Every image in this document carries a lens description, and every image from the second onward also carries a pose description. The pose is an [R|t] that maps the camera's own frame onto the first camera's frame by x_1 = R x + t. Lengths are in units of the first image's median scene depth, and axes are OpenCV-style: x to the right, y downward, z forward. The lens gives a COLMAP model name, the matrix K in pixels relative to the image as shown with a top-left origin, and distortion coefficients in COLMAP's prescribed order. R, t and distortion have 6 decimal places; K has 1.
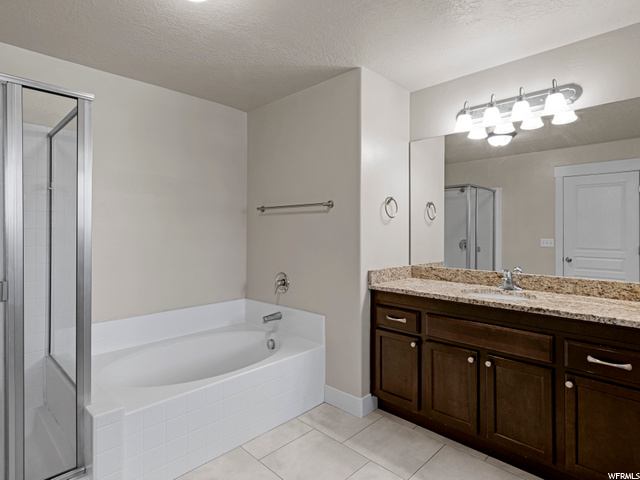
lens RADIAL K [[340.6, 0, 320.0], [0, 340.6, 229.9], [0, 0, 1]] dist [-0.000072, -0.000151]
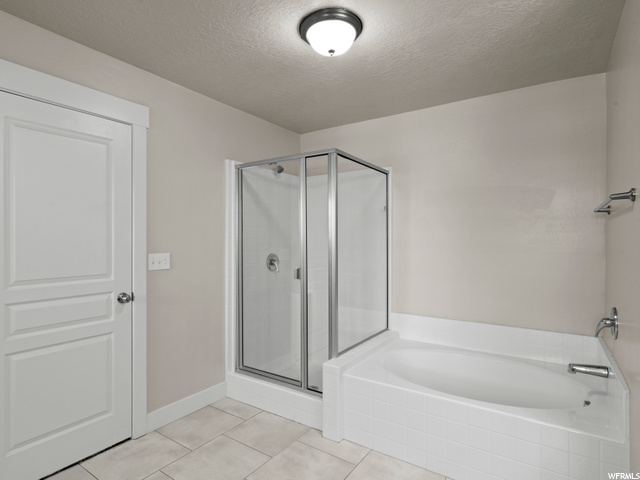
lens RADIAL K [[351.8, 0, 320.0], [0, 351.8, 240.0], [0, 0, 1]] dist [-0.000010, 0.000004]
pose [[0.209164, 0.002837, -0.977876, 0.644058], [0.004463, 0.999983, 0.003856, -0.008186], [0.977870, -0.005171, 0.209148, 0.493013]]
